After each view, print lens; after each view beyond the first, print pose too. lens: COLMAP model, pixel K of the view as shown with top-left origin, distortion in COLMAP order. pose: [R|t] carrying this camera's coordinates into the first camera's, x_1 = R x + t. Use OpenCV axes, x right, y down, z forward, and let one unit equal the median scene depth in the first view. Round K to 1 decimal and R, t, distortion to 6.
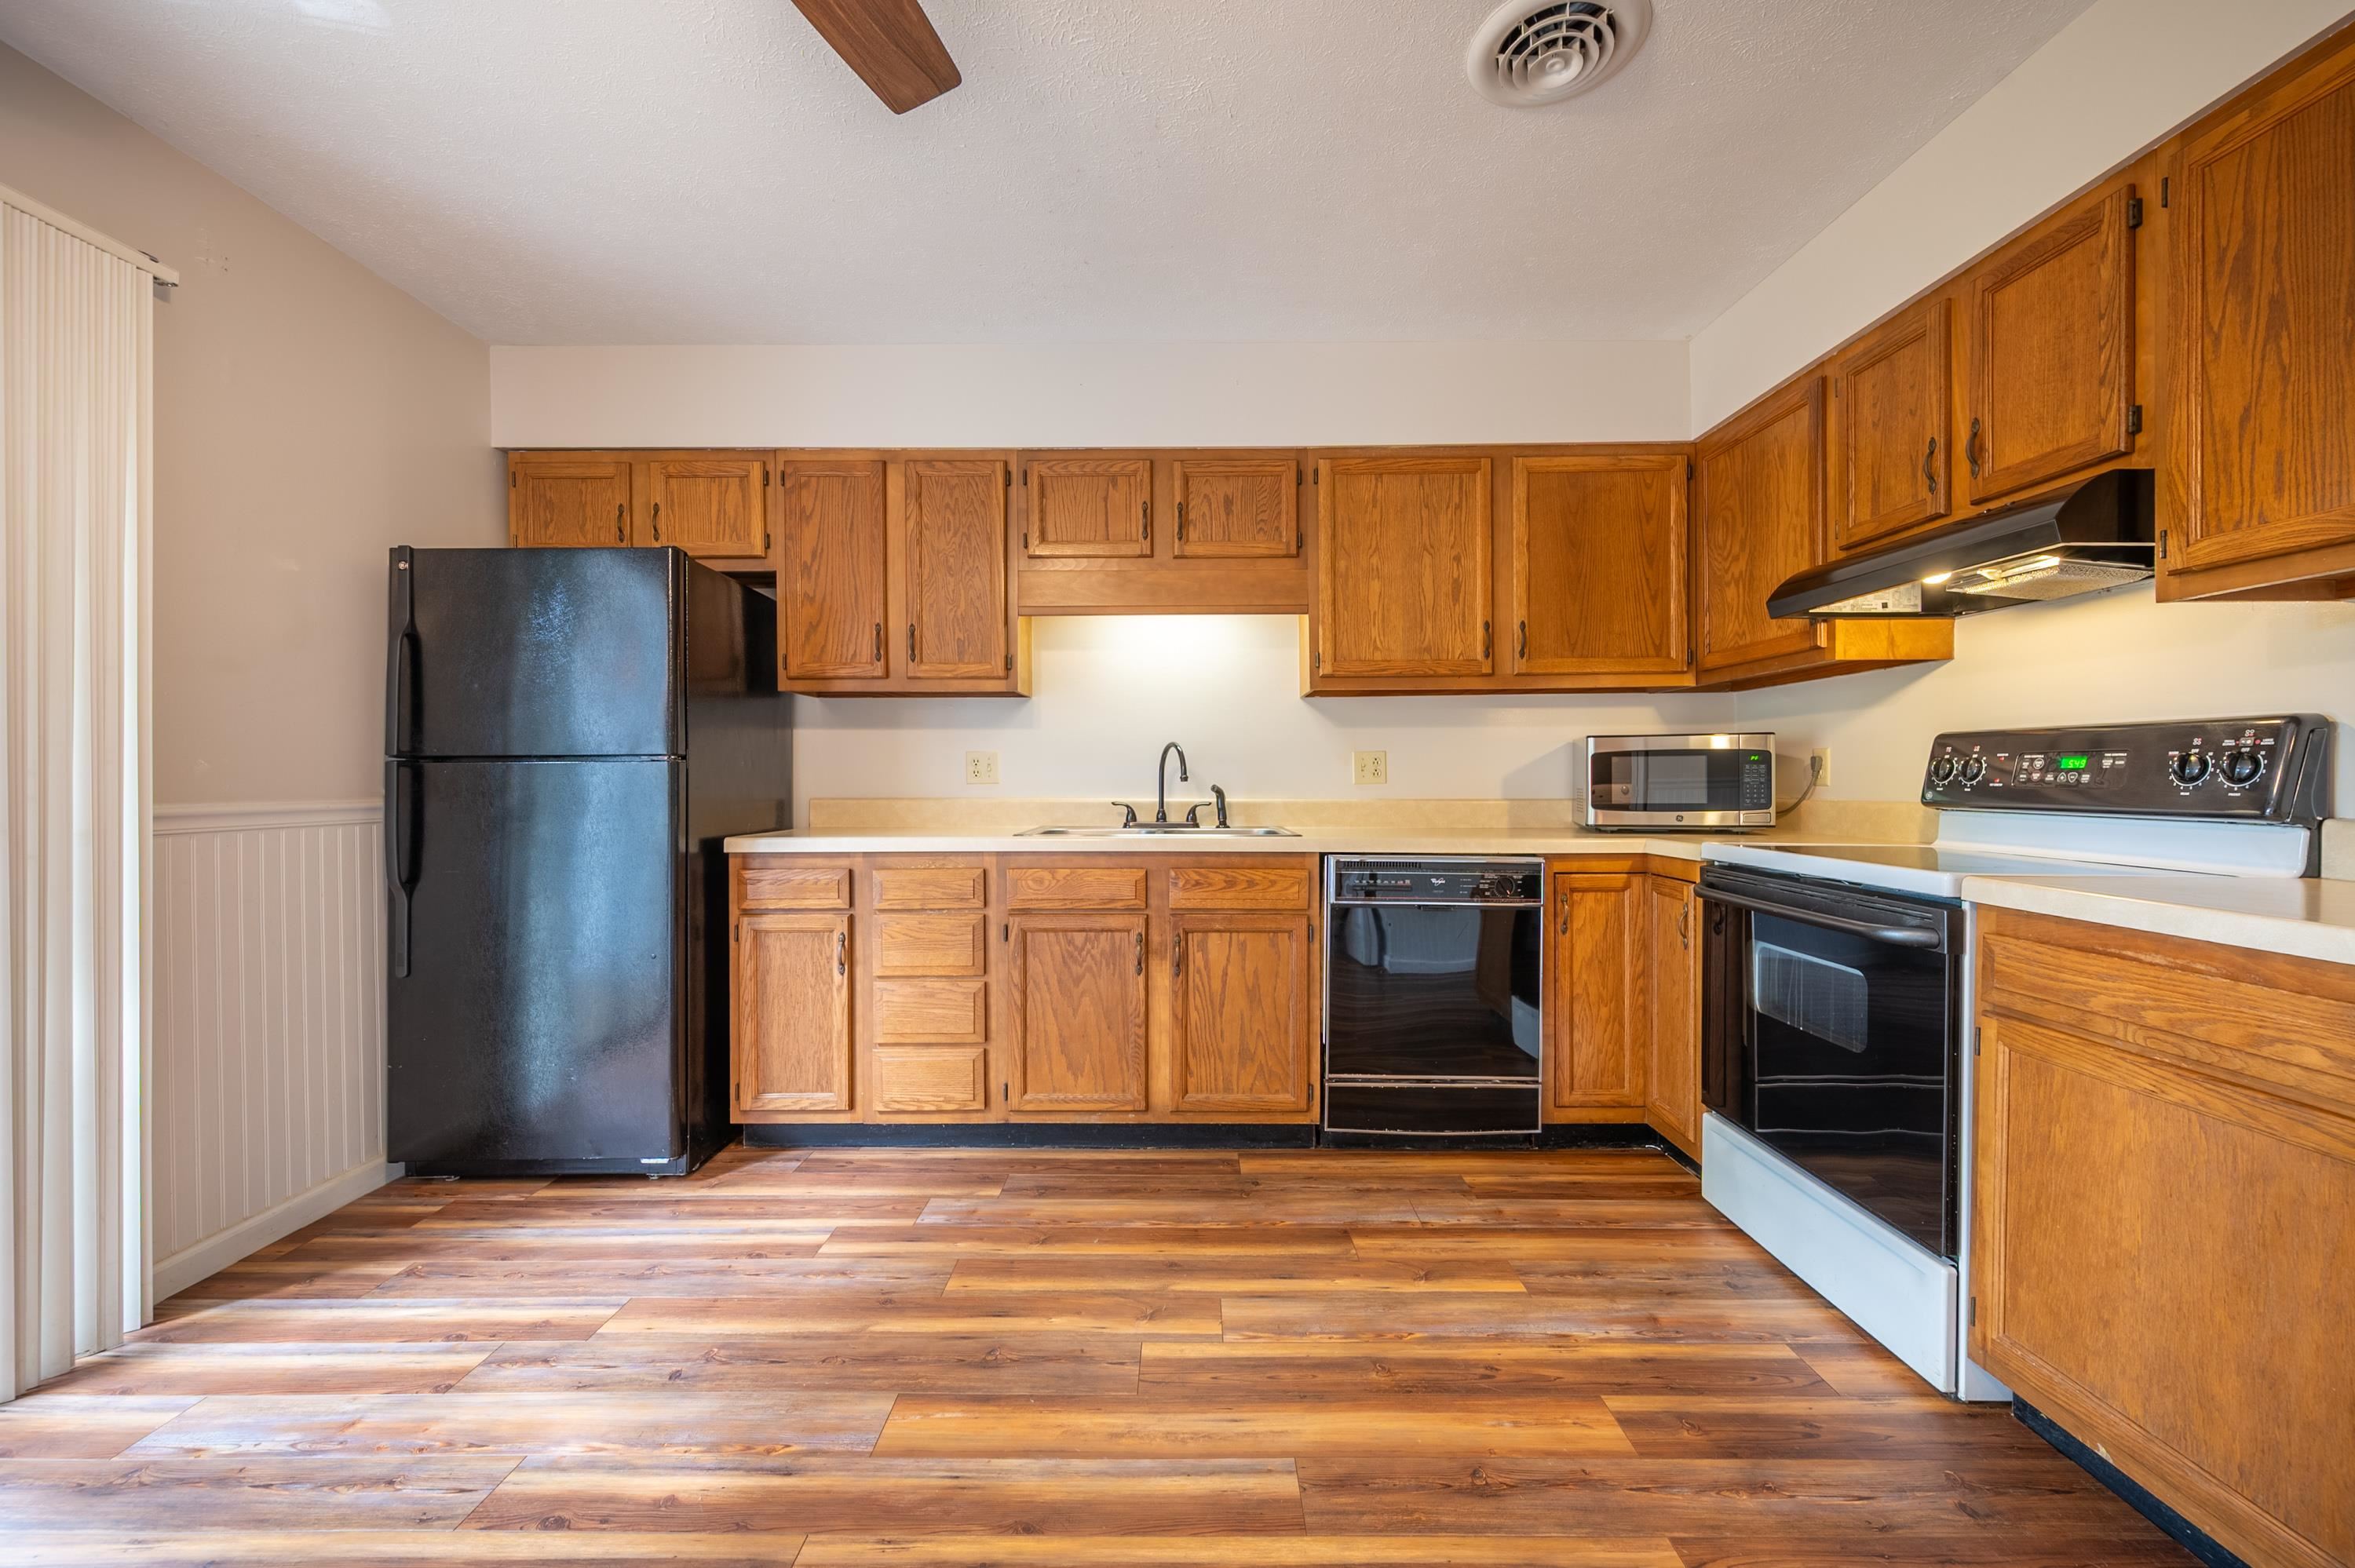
lens RADIAL K [[934.0, 0, 1175.4], [0, 934.0, 782.4], [0, 0, 1]] dist [-0.000973, -0.000013]
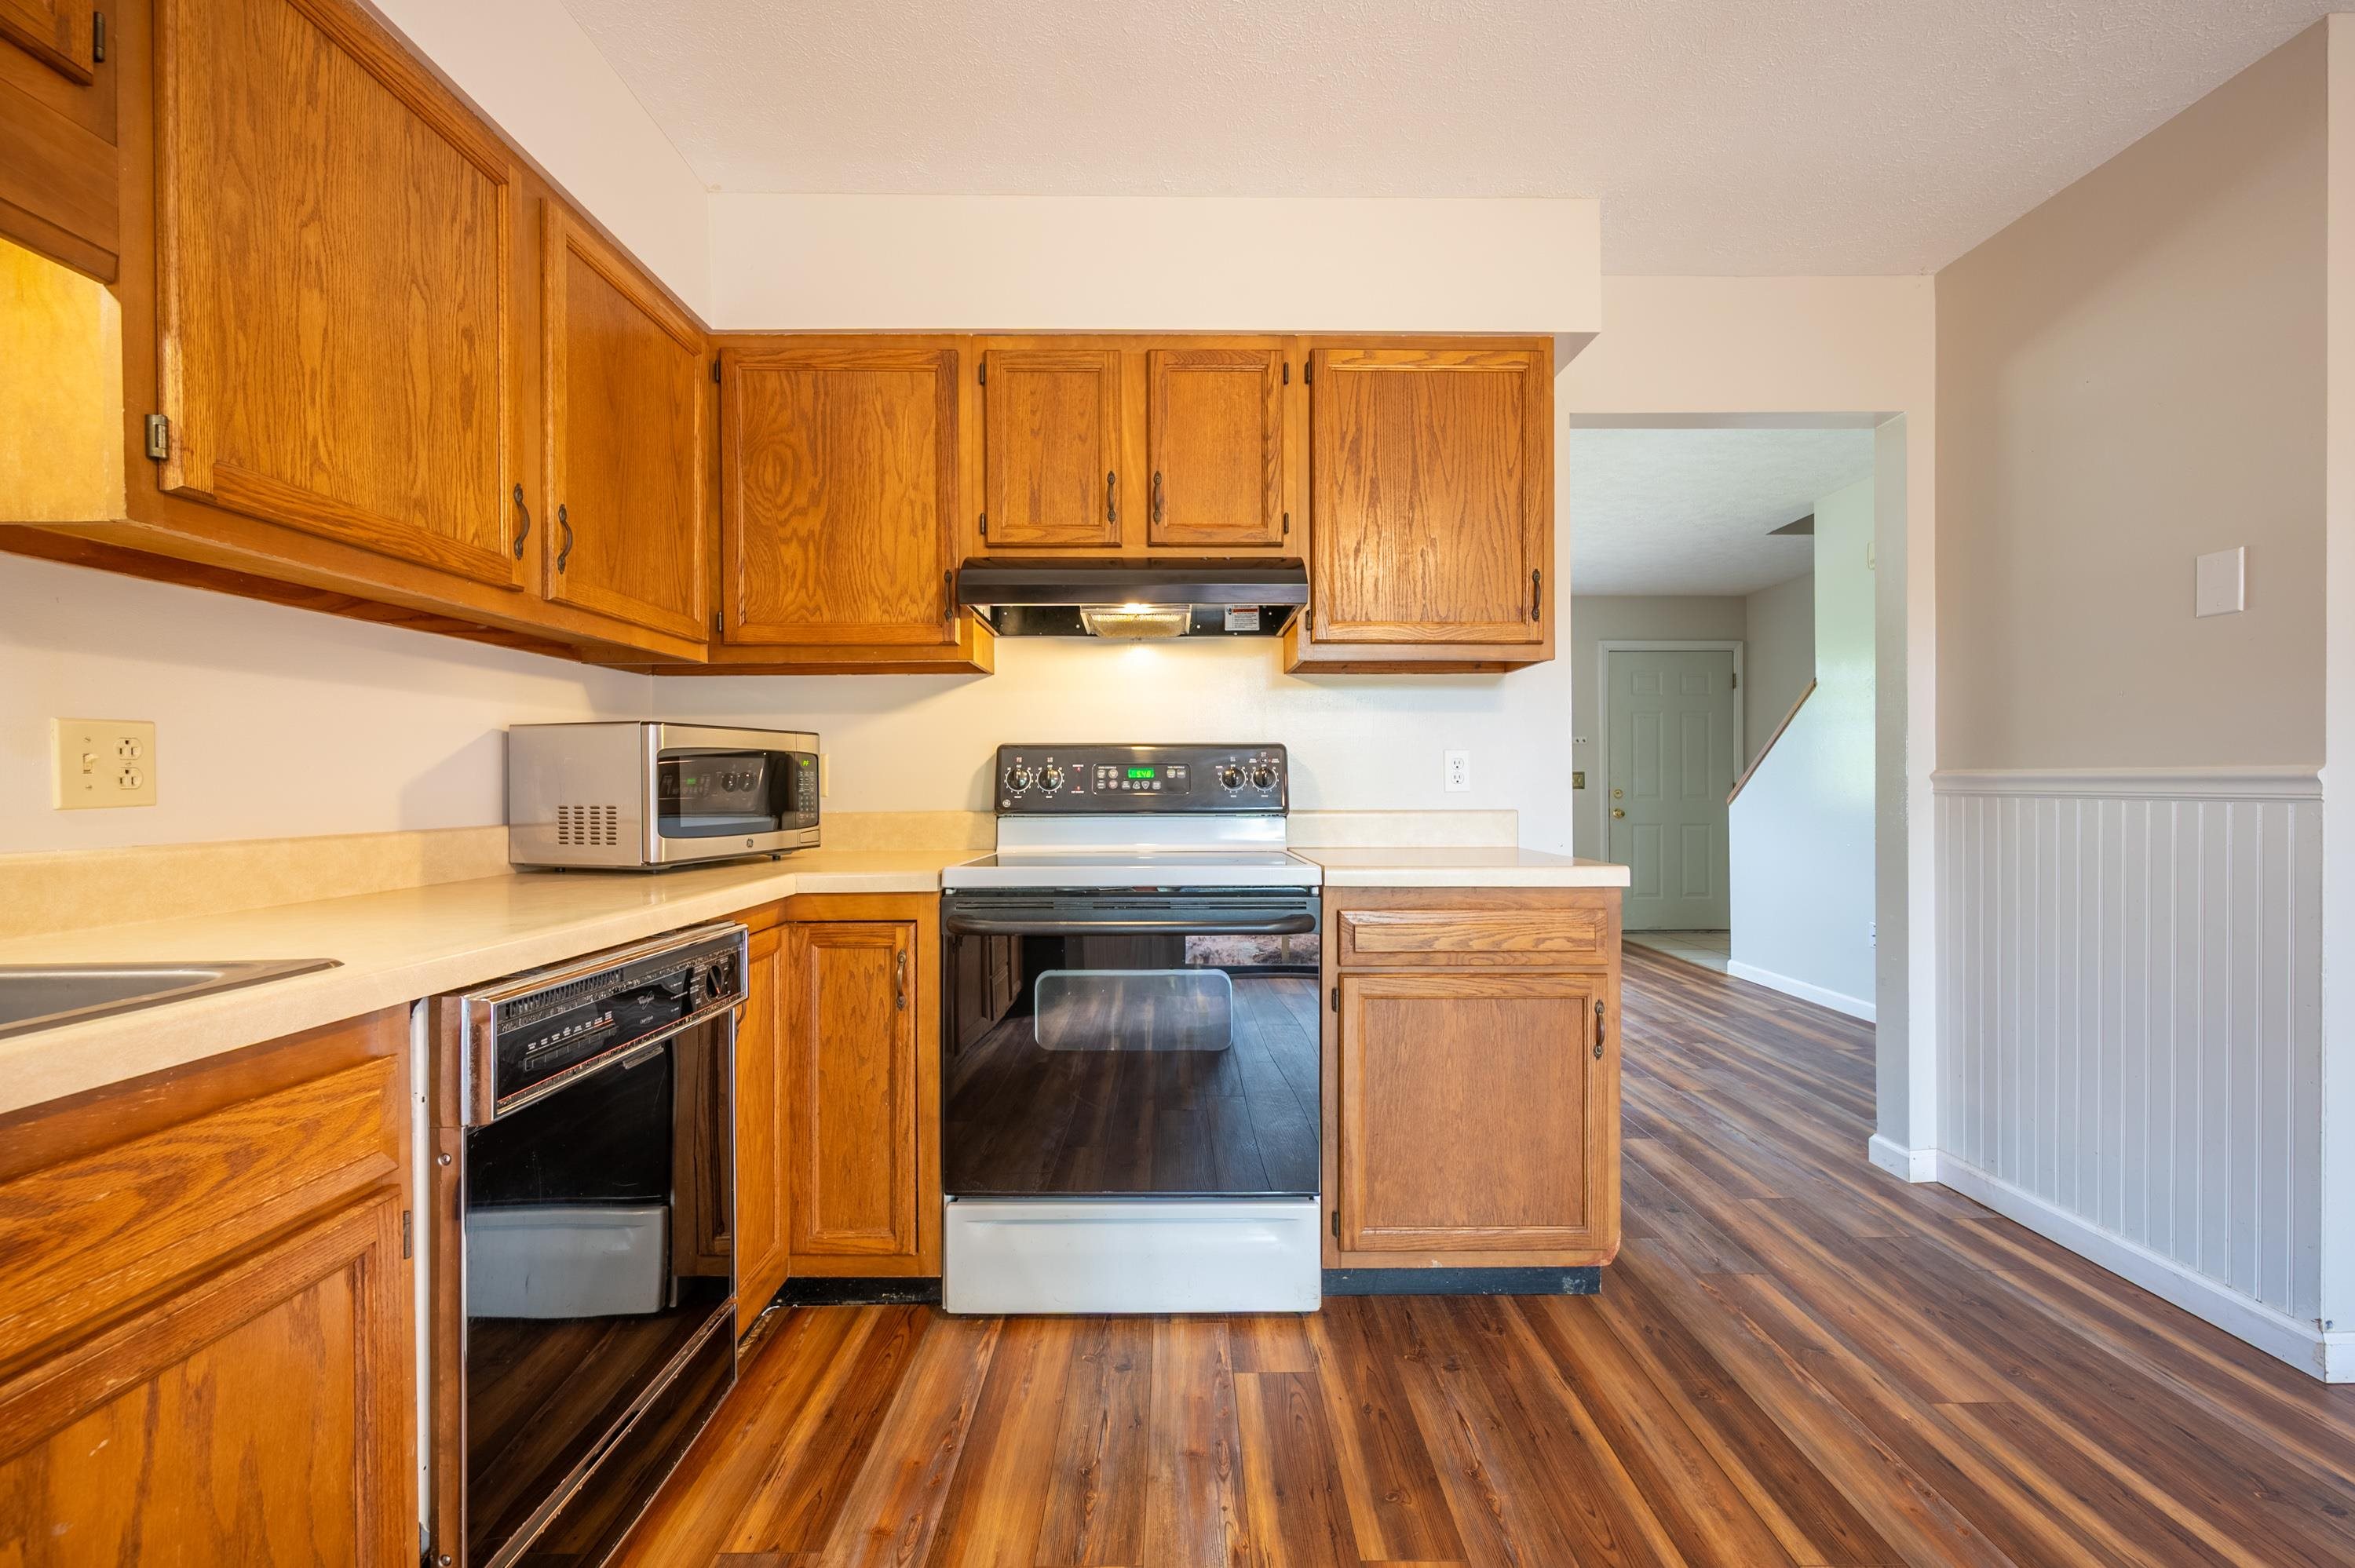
lens RADIAL K [[934.0, 0, 1179.1], [0, 934.0, 785.5], [0, 0, 1]] dist [-0.000973, -0.000013]
pose [[-0.014587, 0.000323, 0.999894, -0.342356], [0.010959, 0.999940, -0.000163, -0.005114], [-0.999834, 0.010956, -0.014589, 1.176826]]
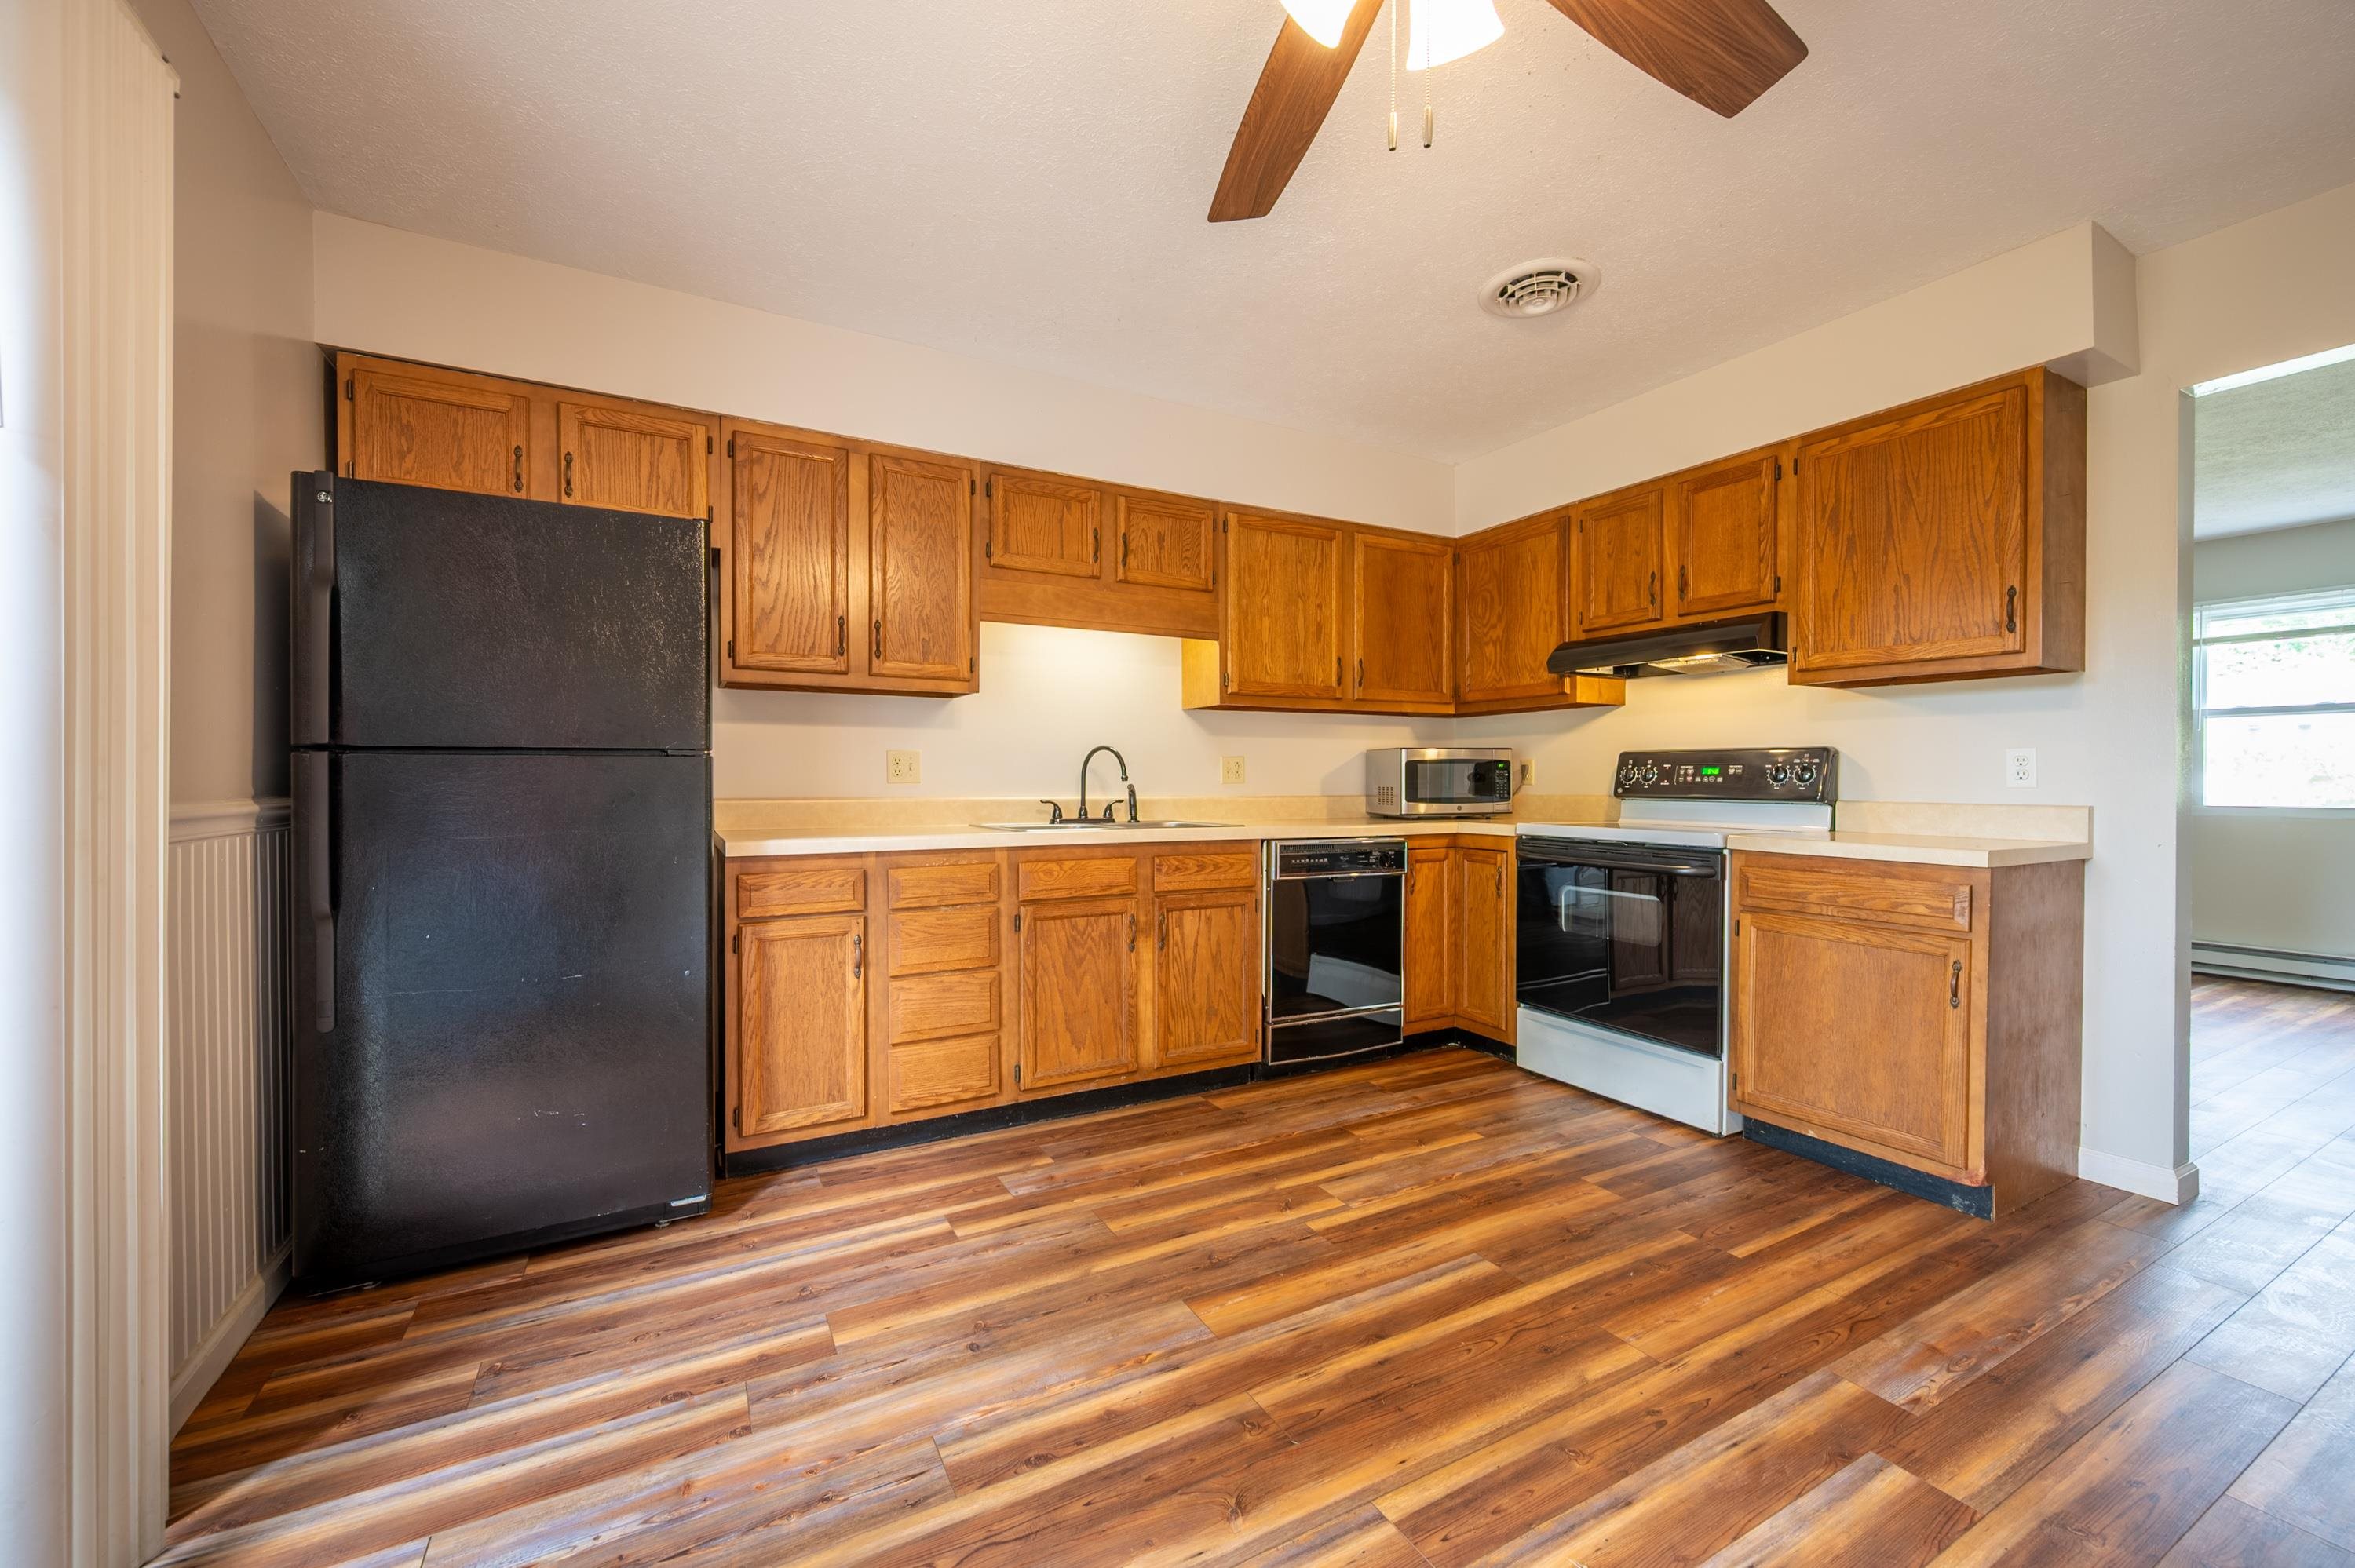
lens RADIAL K [[934.0, 0, 1176.1], [0, 934.0, 783.0], [0, 0, 1]] dist [-0.000973, -0.000013]
pose [[0.872254, 0.001478, 0.489052, -0.898337], [-0.000580, 0.999998, -0.001988, 0.006682], [-0.489054, 0.001450, 0.872253, -0.022813]]
